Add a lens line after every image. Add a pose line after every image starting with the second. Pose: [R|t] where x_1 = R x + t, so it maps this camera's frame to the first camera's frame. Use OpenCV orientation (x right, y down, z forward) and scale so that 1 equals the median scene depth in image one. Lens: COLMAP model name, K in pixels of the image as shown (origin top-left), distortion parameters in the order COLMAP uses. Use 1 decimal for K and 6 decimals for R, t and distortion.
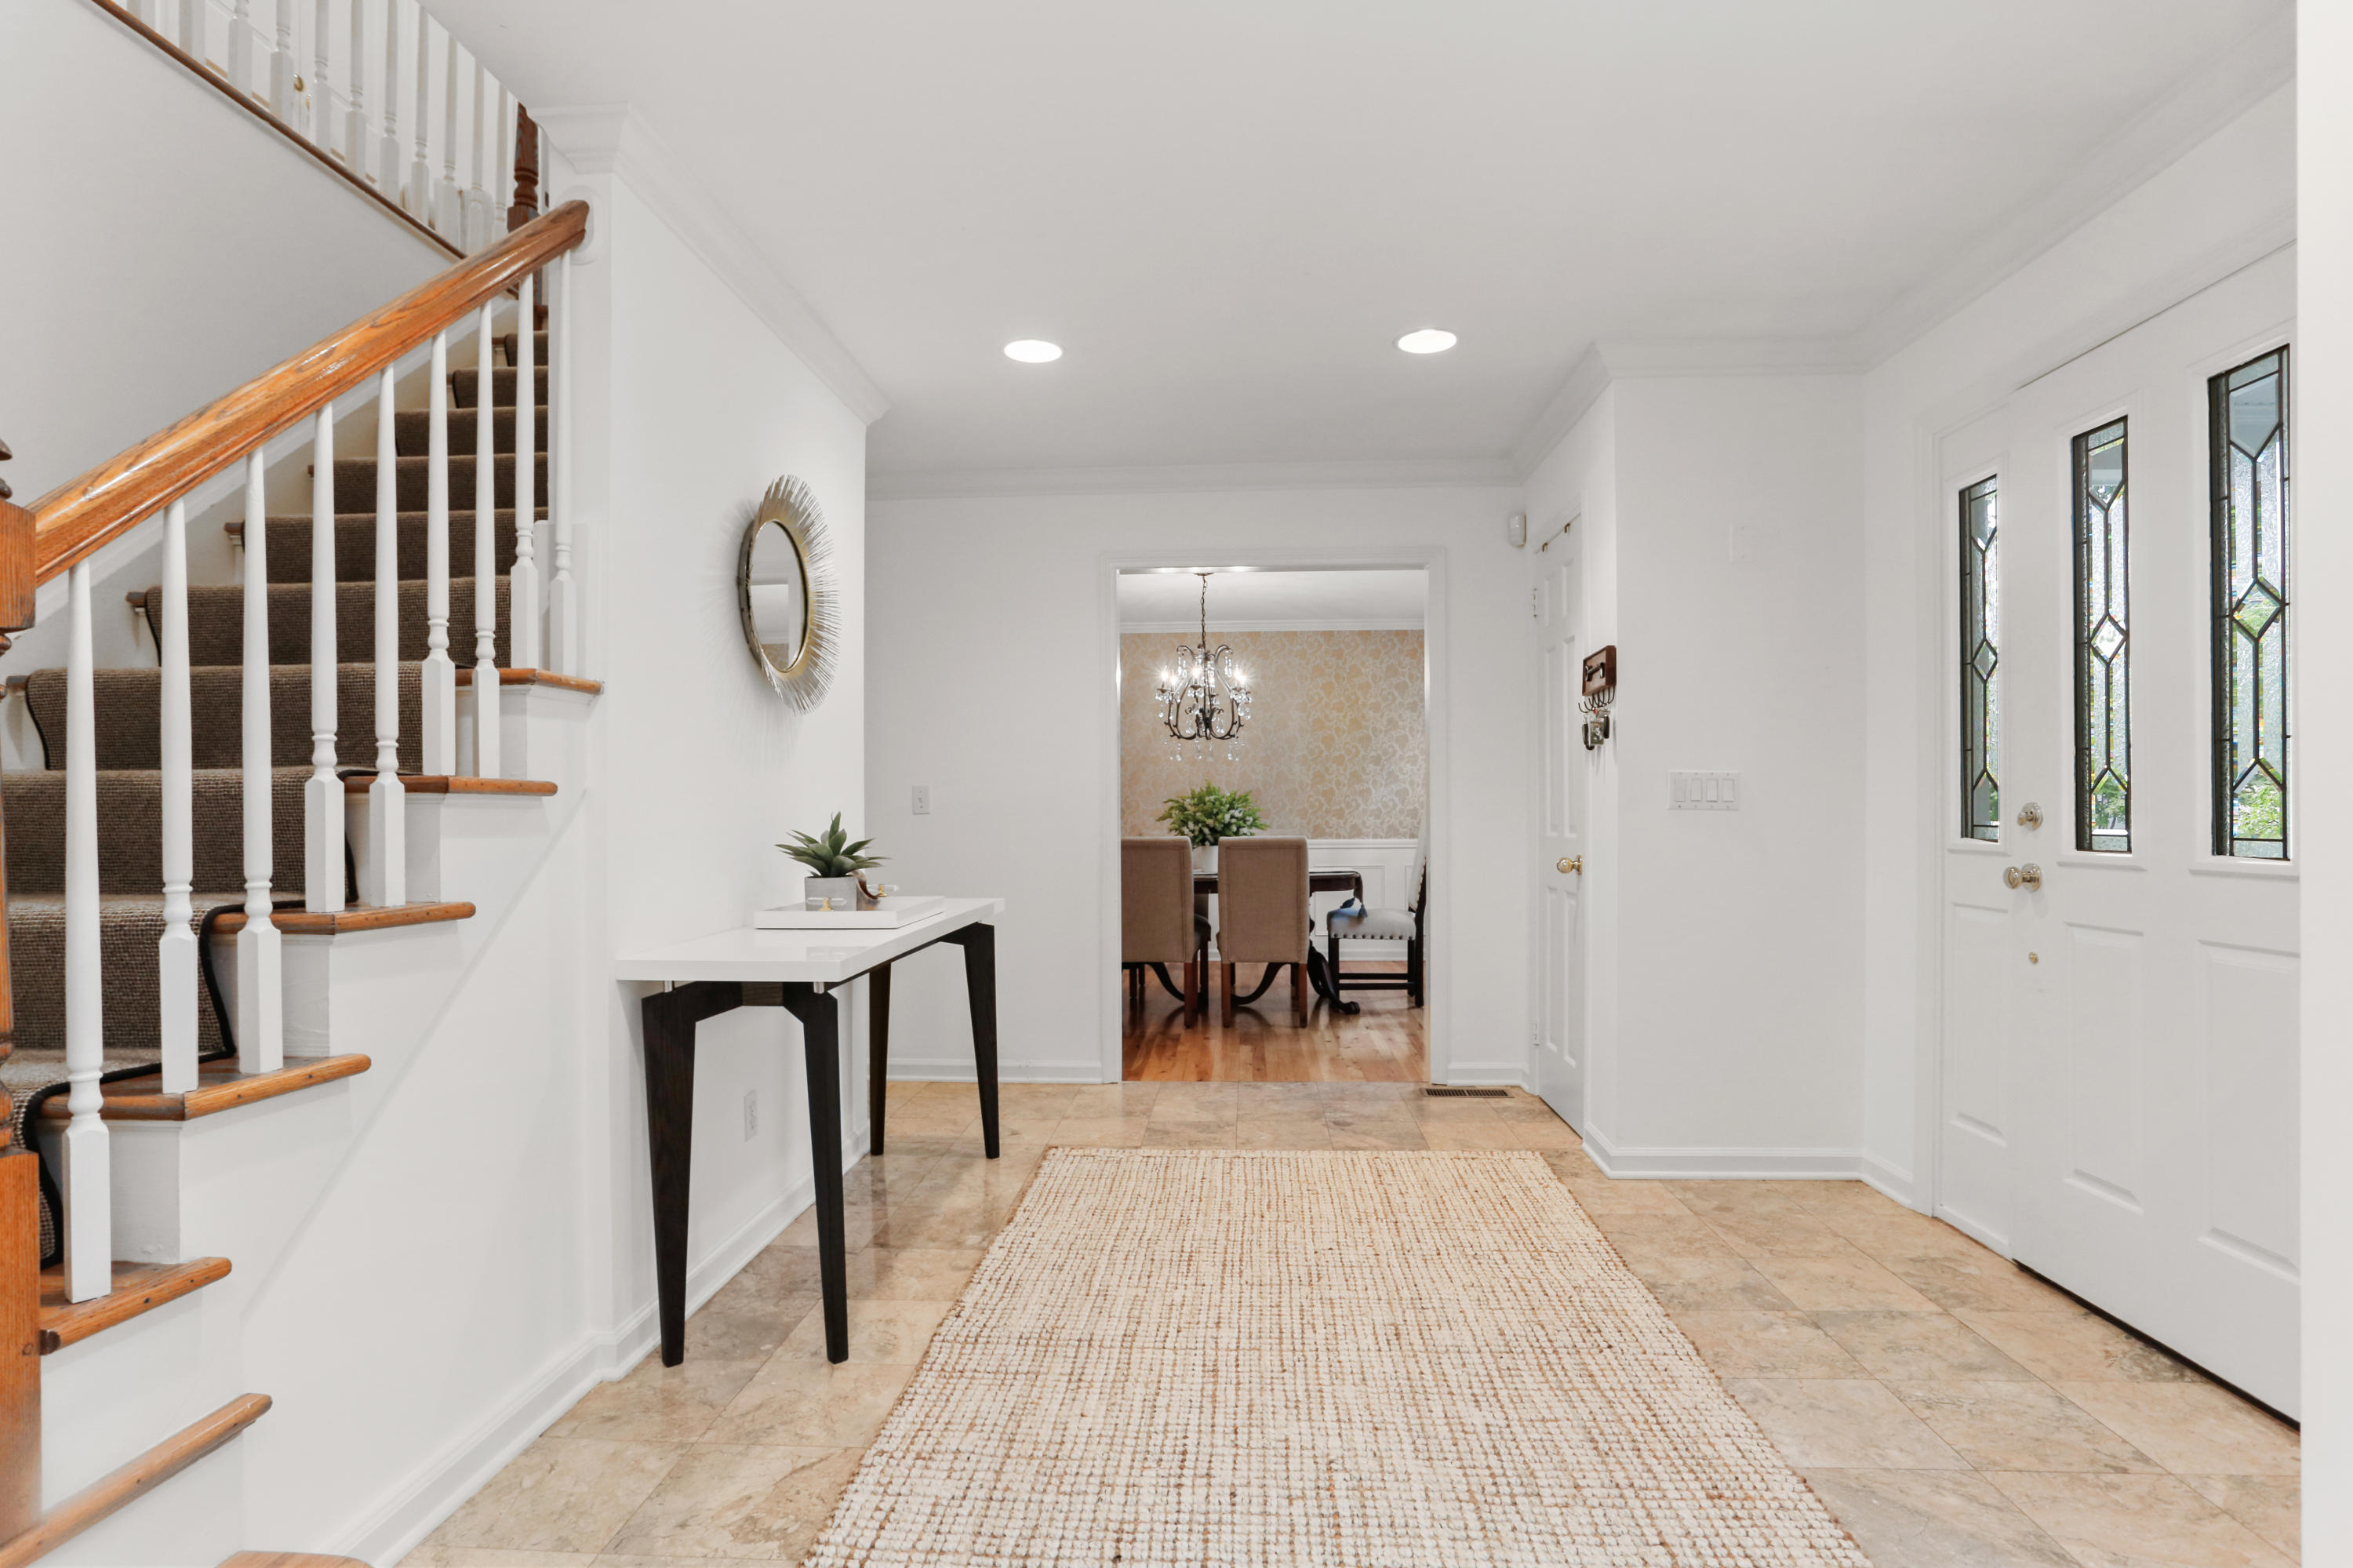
lens RADIAL K [[1292.7, 0, 1176.5], [0, 1292.7, 784.0], [0, 0, 1]] dist [-0.000015, -0.000006]
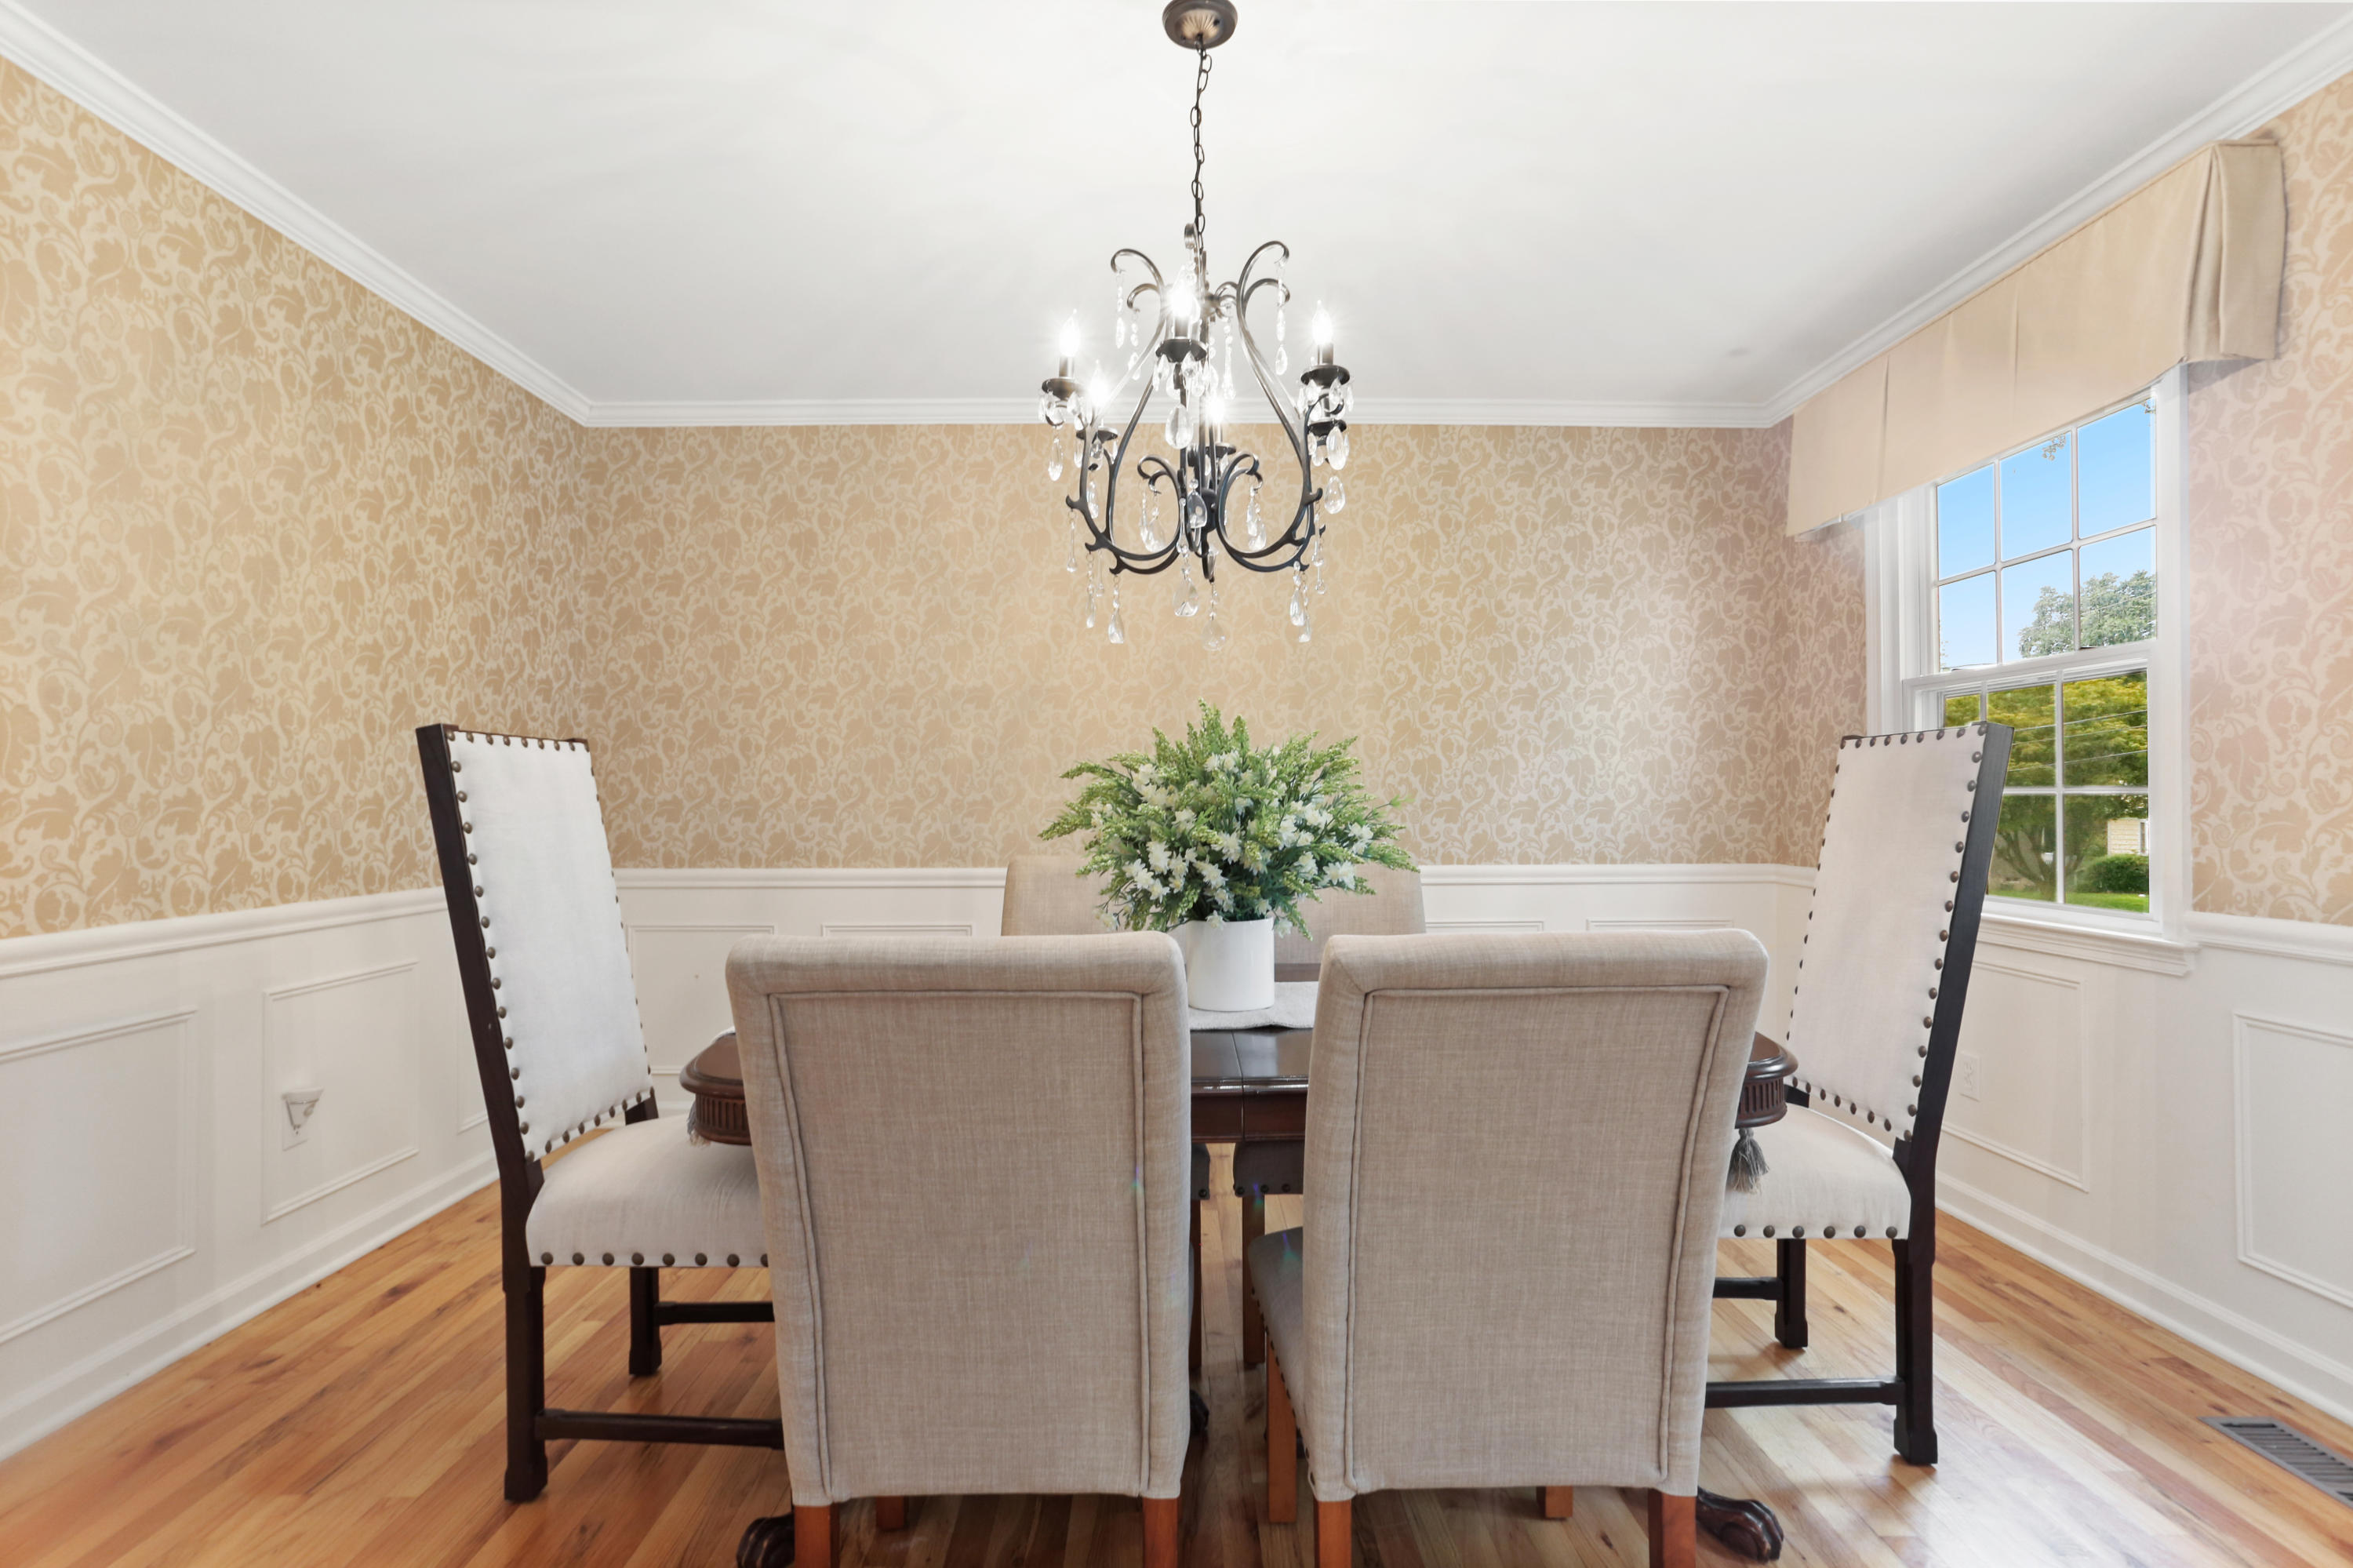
lens RADIAL K [[1130.2, 0, 1178.3], [0, 1130.2, 792.1], [0, 0, 1]] dist [-0.050176, 0.030022]
pose [[0.997617, 0.003359, 0.068908, -0.001123], [-0.004072, 0.999940, 0.010206, 0.012365], [-0.068870, -0.010462, 0.997571, 0.597897]]
